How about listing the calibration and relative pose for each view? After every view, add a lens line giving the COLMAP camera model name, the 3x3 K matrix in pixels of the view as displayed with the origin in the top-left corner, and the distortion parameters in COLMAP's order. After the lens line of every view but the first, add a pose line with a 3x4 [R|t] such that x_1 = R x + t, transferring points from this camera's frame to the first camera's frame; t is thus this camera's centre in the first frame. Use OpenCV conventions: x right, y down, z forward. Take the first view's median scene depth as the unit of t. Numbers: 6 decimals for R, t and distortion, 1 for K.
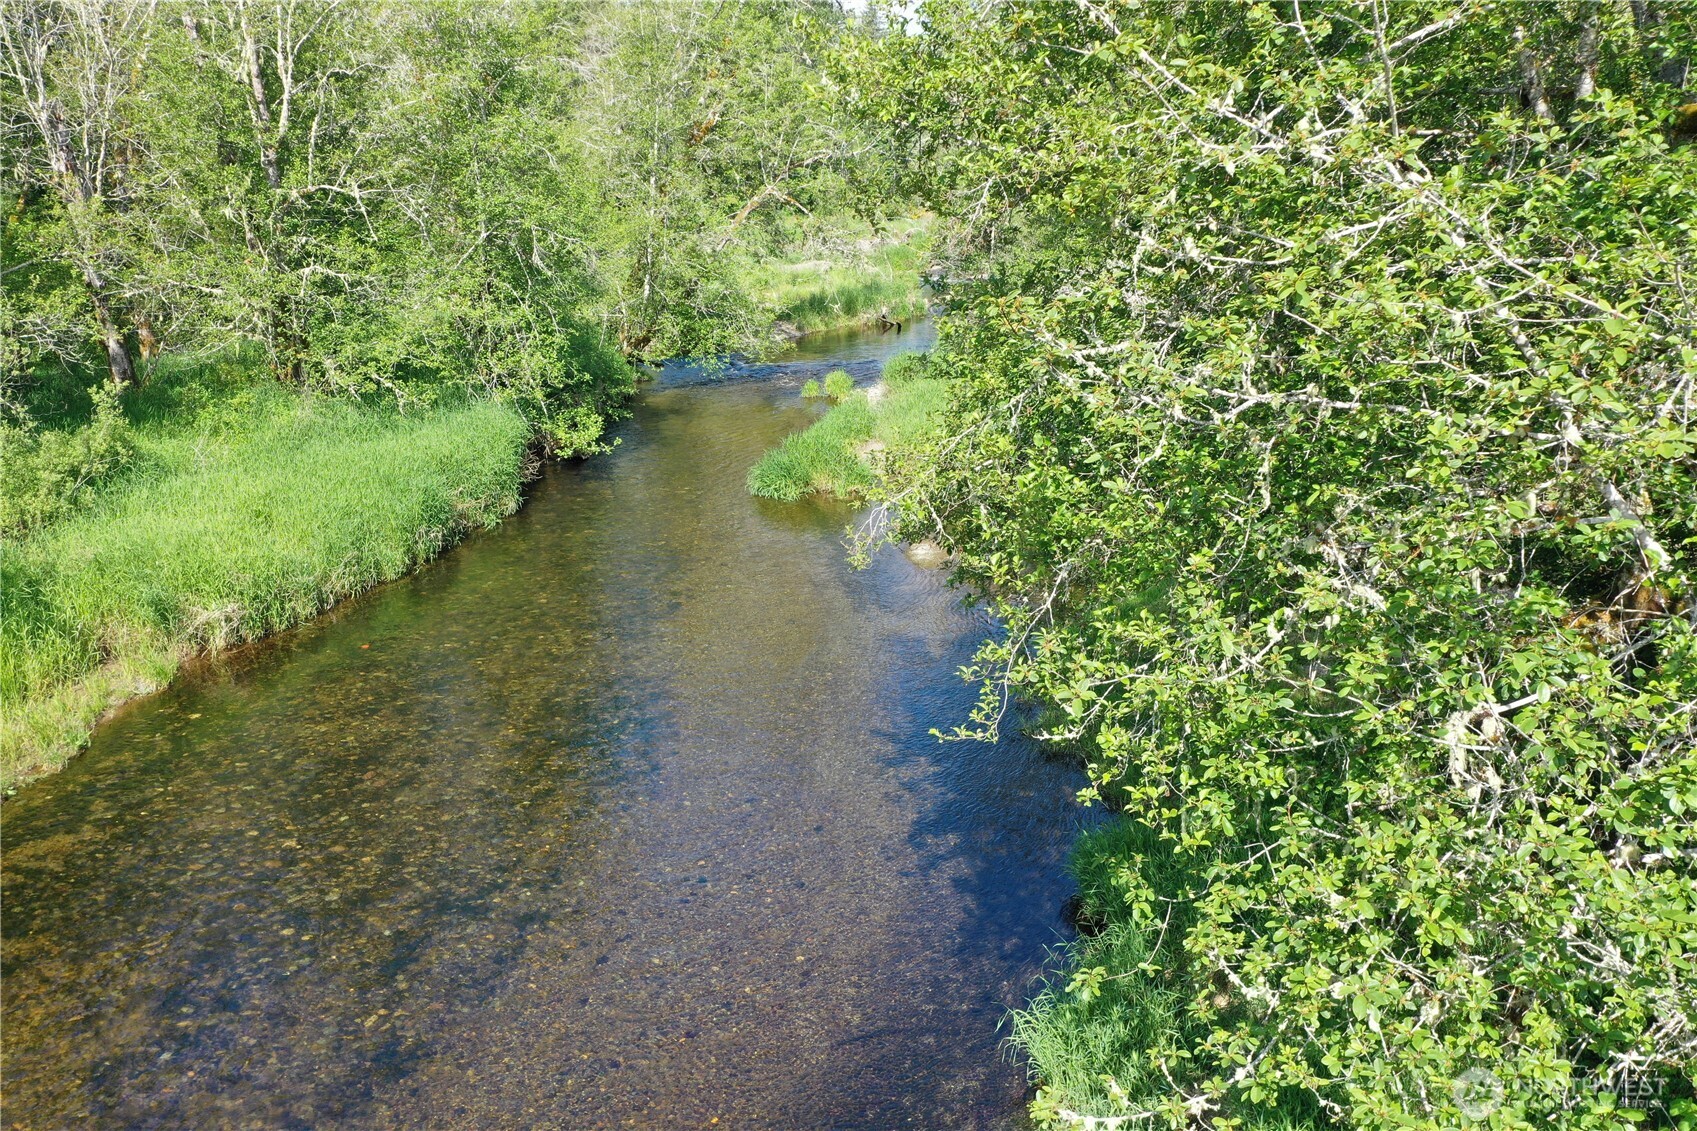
lens RADIAL K [[1370.4, 0, 848.0], [0, 1370.4, 535.9], [0, 0, 1]] dist [0.090867, -0.085018]
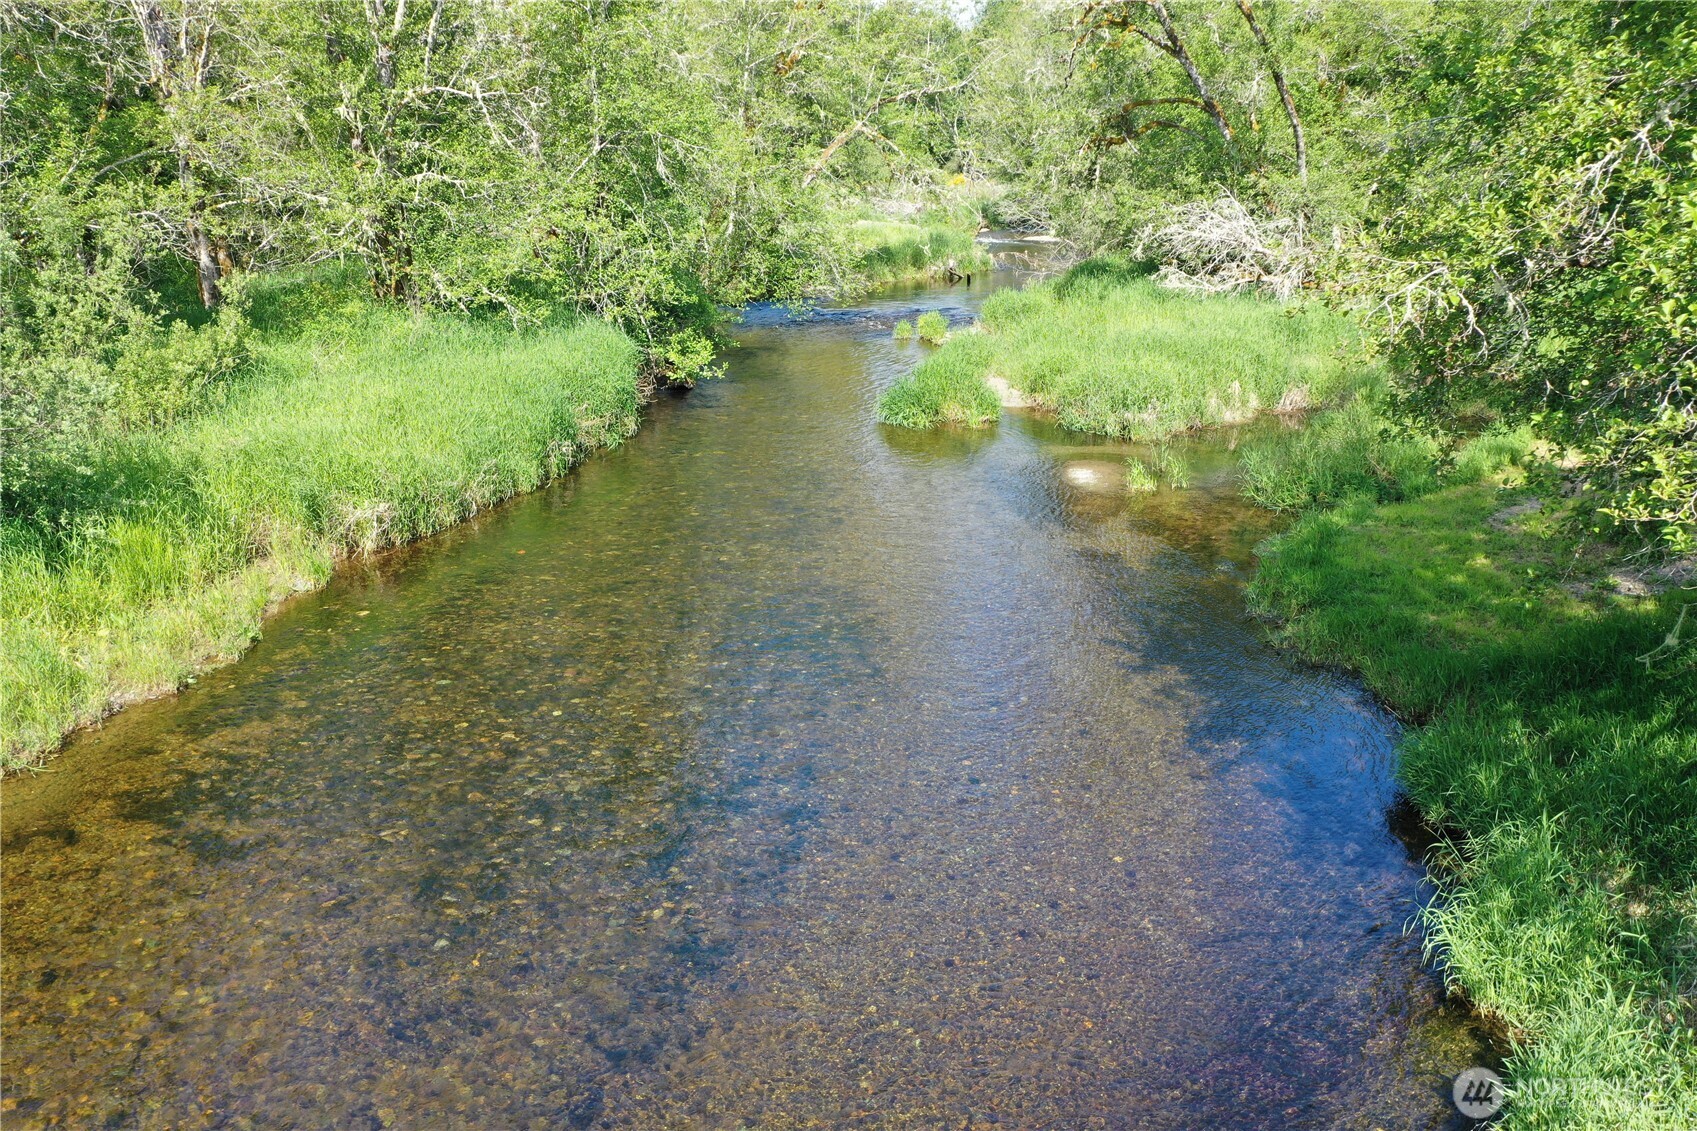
lens RADIAL K [[1353.0, 0, 853.0], [0, 1353.0, 561.3], [0, 0, 1]] dist [0.017549, 0.004041]
pose [[0.999739, 0.017561, 0.014581, -0.105745], [-0.017960, 0.999454, 0.027746, 0.043358], [-0.014086, -0.028001, 0.999509, 0.060656]]
